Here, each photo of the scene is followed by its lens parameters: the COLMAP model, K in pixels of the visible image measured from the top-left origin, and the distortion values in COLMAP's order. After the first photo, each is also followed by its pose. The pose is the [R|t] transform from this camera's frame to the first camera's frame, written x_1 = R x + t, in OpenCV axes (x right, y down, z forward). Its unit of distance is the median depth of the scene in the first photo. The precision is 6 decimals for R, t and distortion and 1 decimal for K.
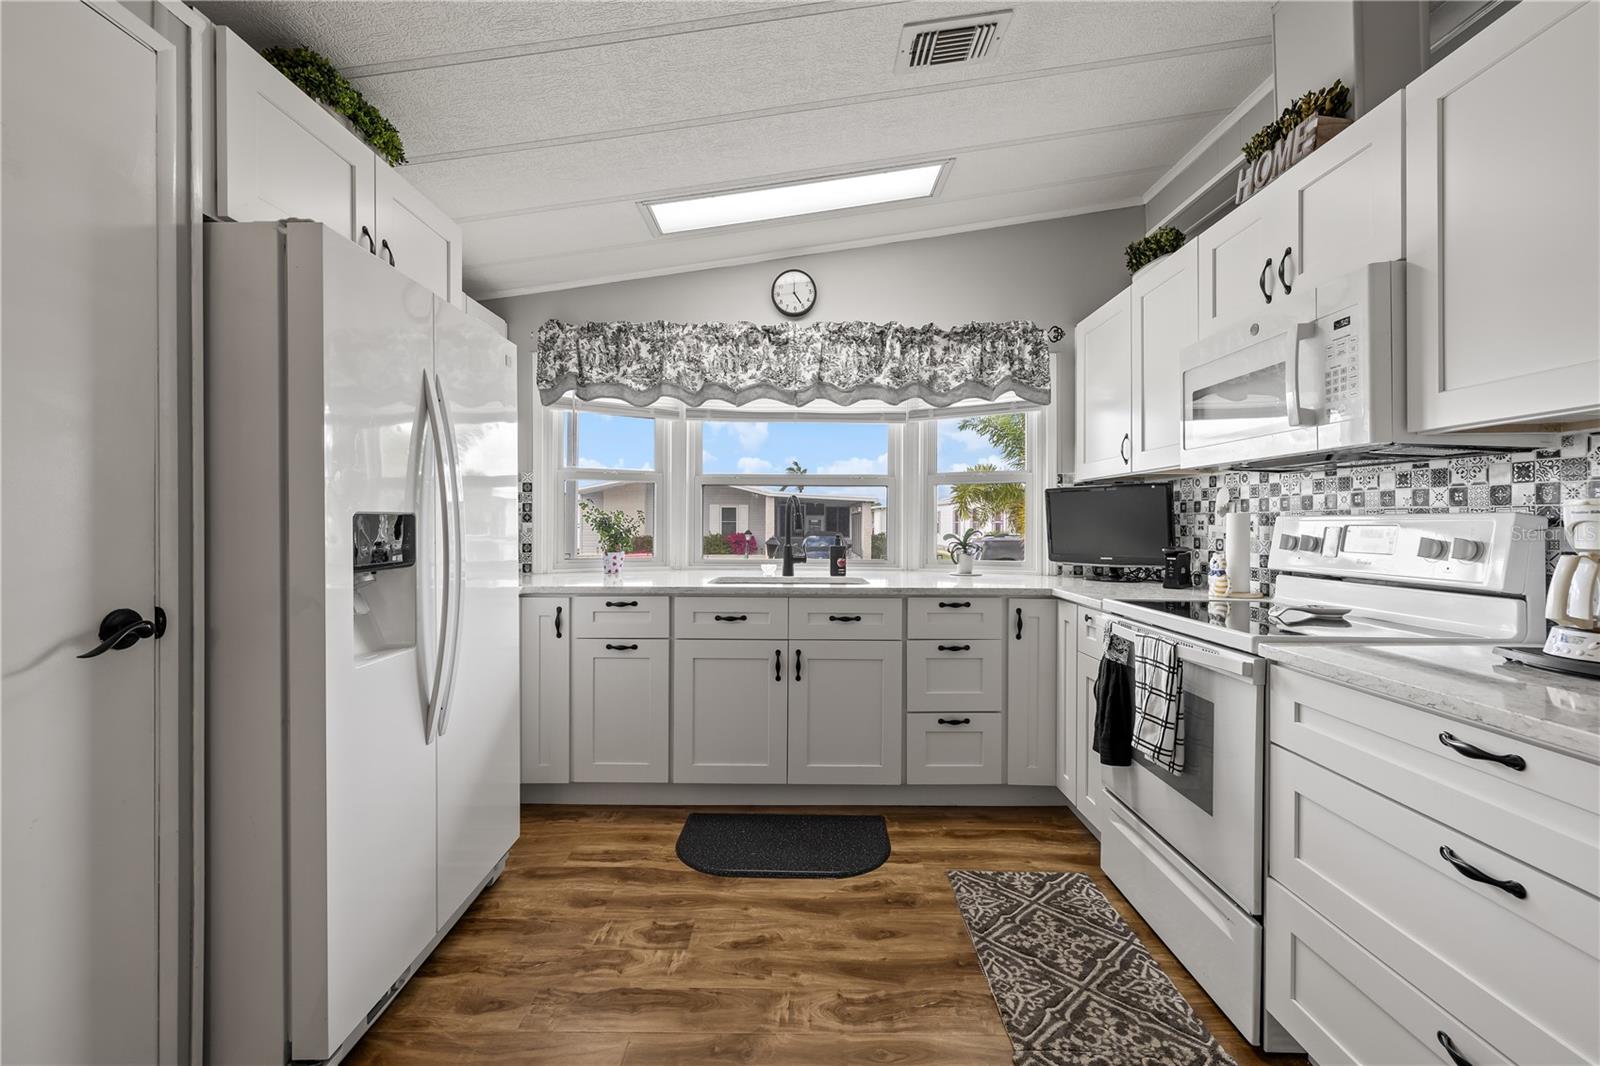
lens RADIAL K [[676.1, 0, 795.1], [0, 676.1, 521.9], [0, 0, 1]] dist [-0.000003, 0.000380]
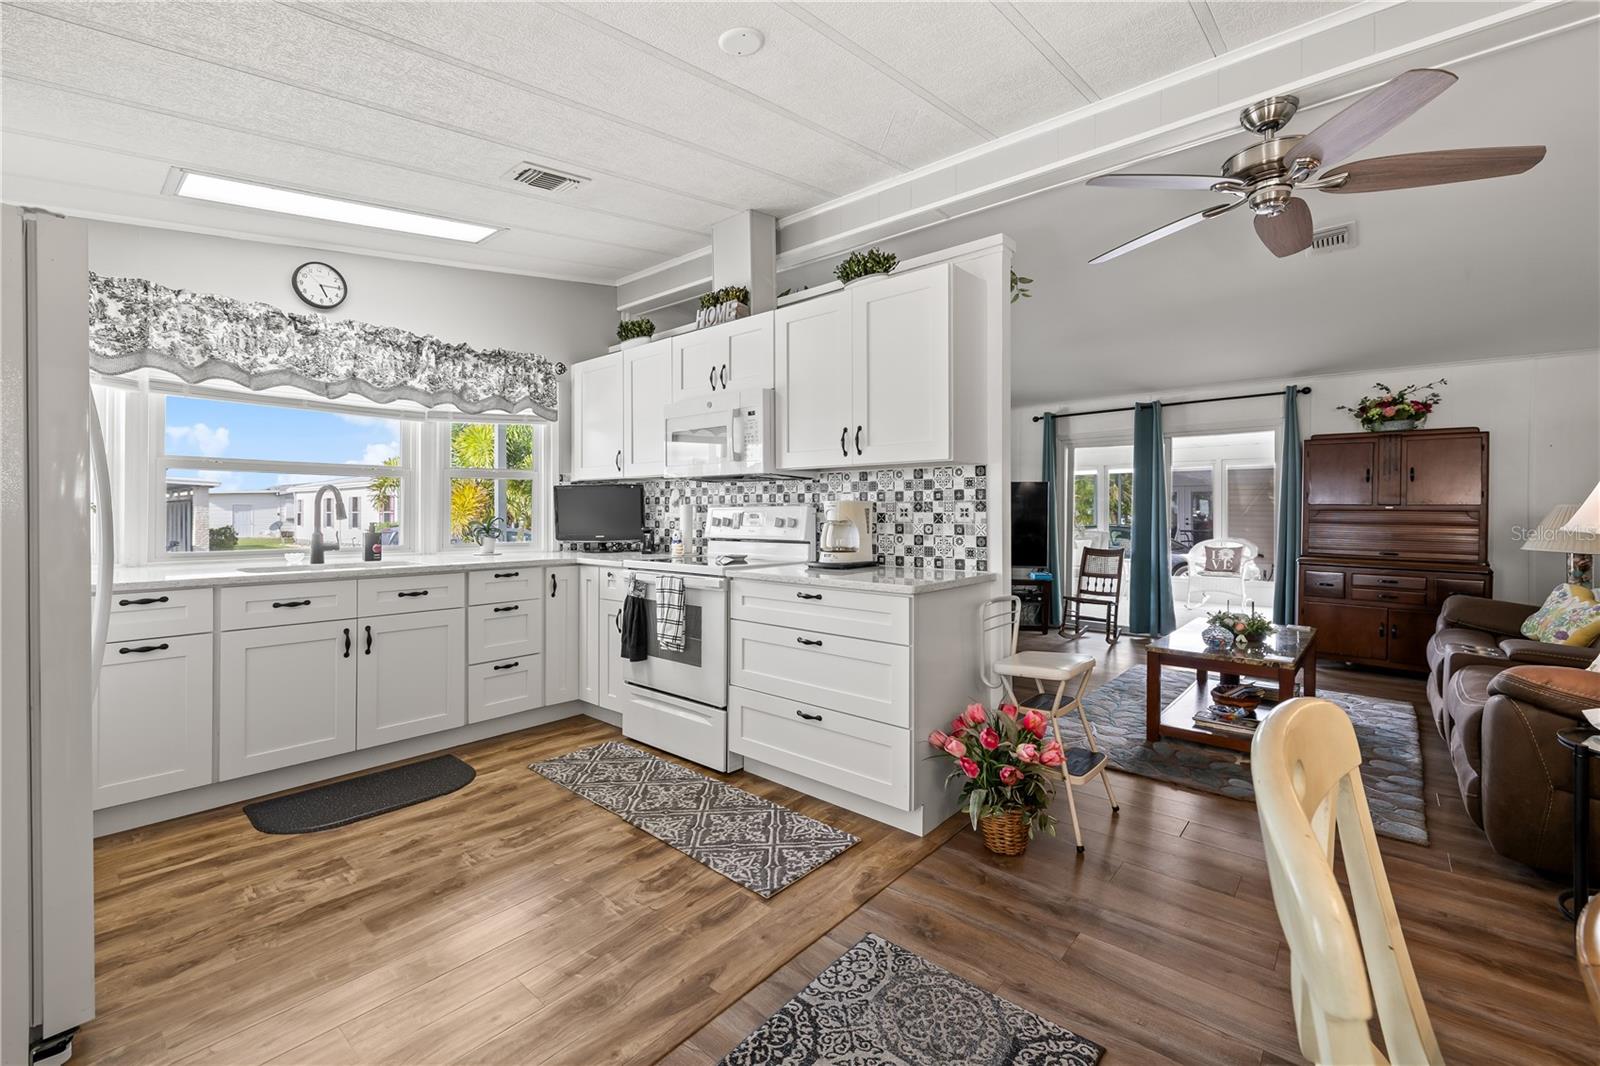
lens RADIAL K [[667.1, 0, 806.4], [0, 667.1, 511.5], [0, 0, 1]] dist [-0.000566, 0.000032]
pose [[0.641669, -0.000899, 0.766981, -0.371319], [0.001417, 0.999999, -0.000013, 0.002865], [-0.766980, 0.001095, 0.641670, -0.248591]]
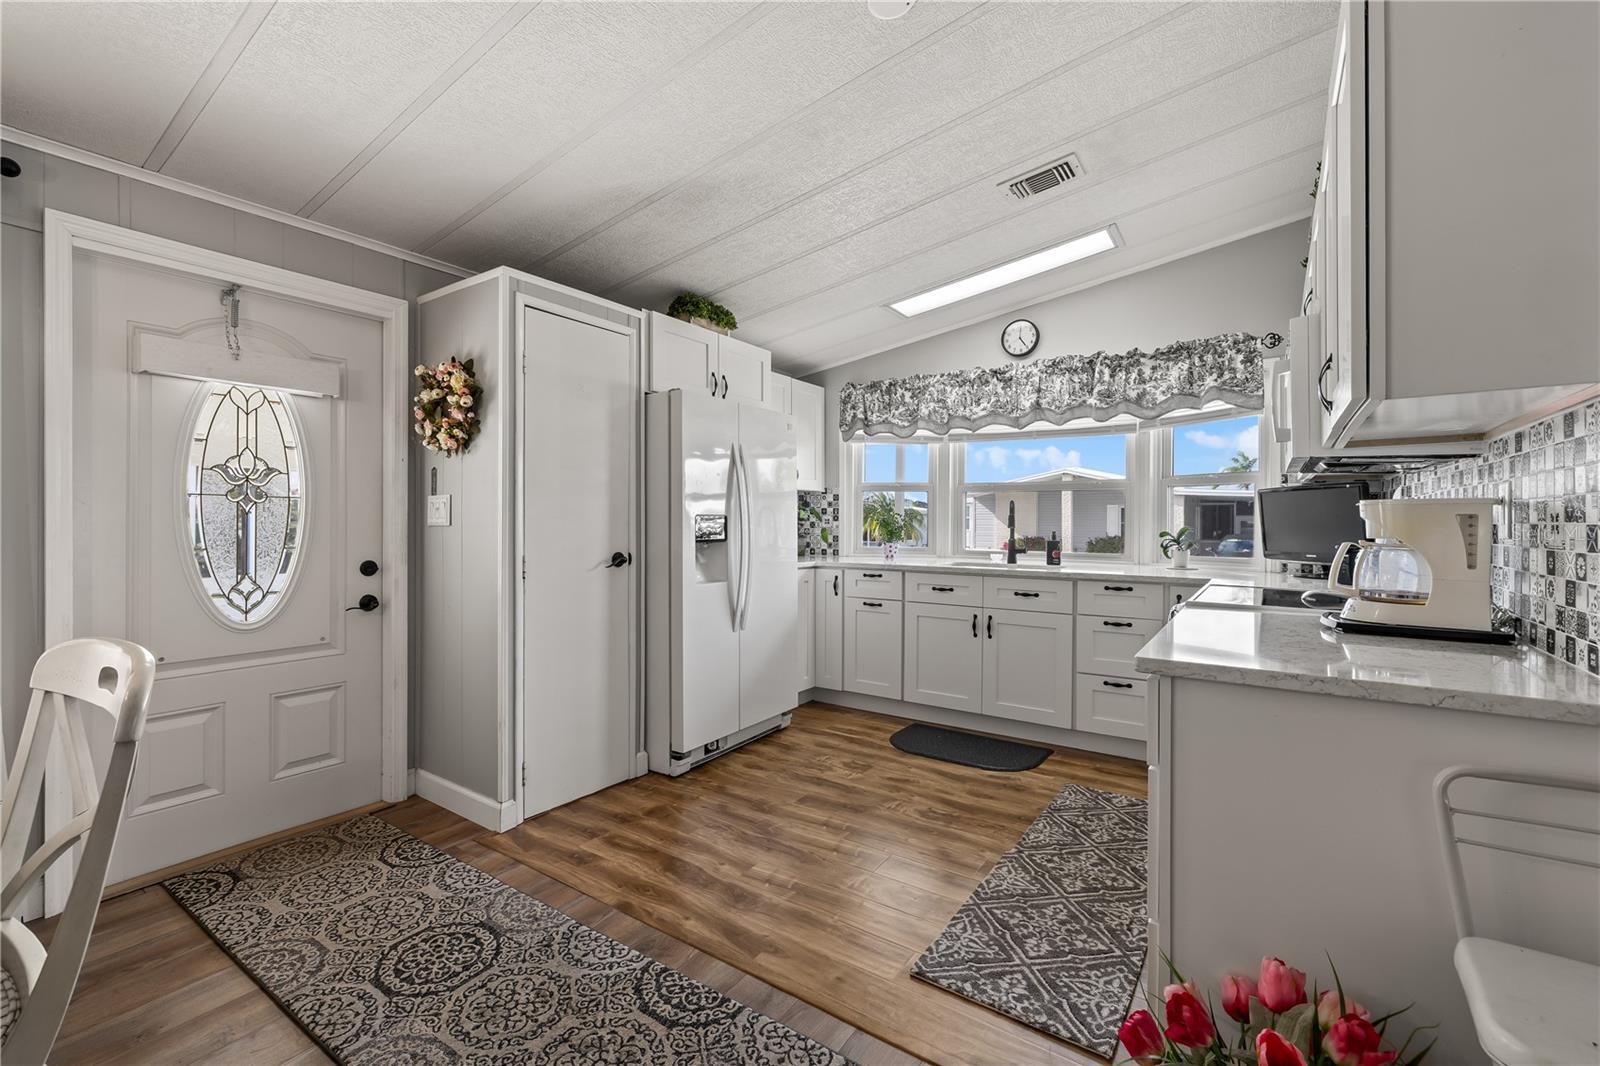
lens RADIAL K [[676.1, 0, 795.1], [0, 676.1, 521.9], [0, 0, 1]] dist [-0.000003, 0.000380]
pose [[0.828866, 0.000661, -0.559447, 0.435405], [-0.002291, 0.999995, -0.002211, 0.006920], [0.559443, 0.003114, 0.828863, -0.331688]]
